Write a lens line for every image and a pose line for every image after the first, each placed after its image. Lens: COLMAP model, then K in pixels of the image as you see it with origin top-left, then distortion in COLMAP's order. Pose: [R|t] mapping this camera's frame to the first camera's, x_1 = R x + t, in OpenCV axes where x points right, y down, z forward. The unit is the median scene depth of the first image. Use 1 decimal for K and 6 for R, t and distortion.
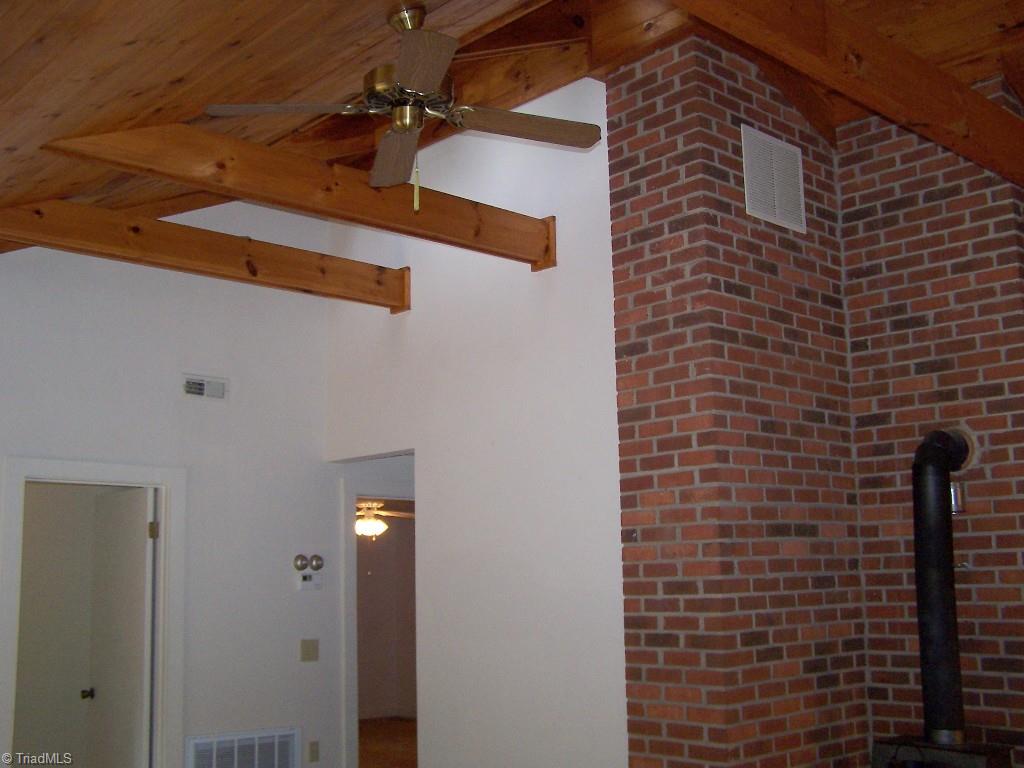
lens RADIAL K [[1156.2, 0, 512.0], [0, 1156.2, 384.0], [0, 0, 1]] dist [-0.181177, 0.274095]
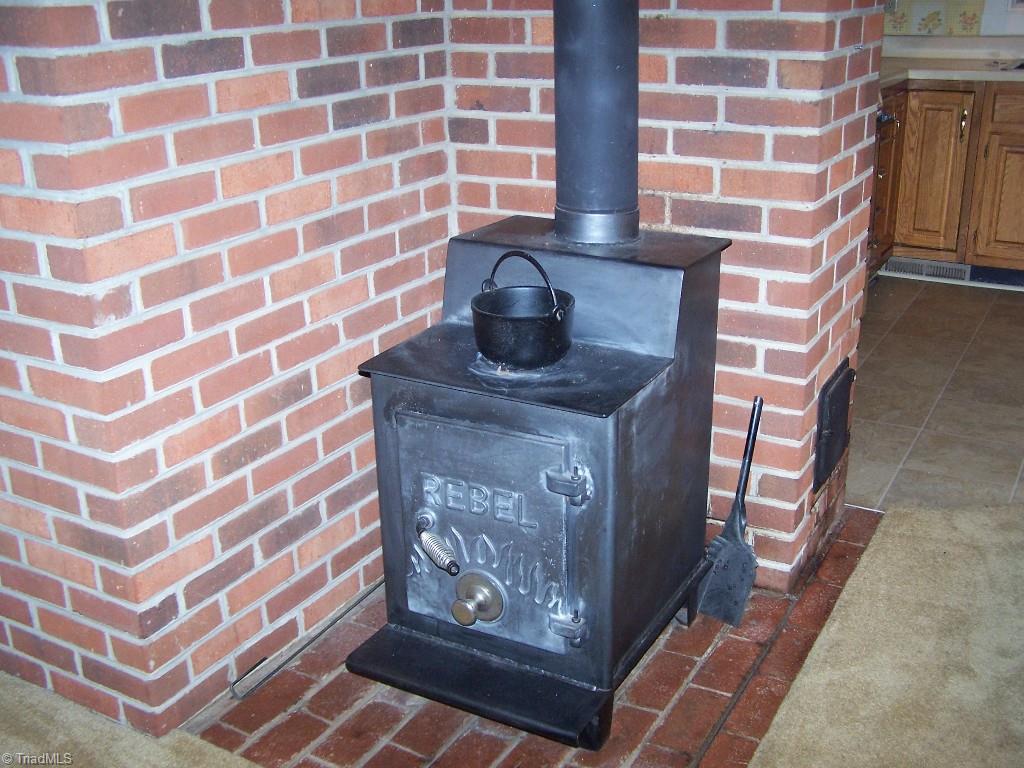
lens RADIAL K [[1145.1, 0, 512.0], [0, 1145.1, 384.0], [0, 0, 1]] dist [-0.214507, 0.370845]
pose [[0.951579, -0.109815, 0.287120, 0.191165], [-0.045343, 0.873657, 0.484426, 0.132027], [-0.304041, -0.473988, 0.826374, 0.540827]]
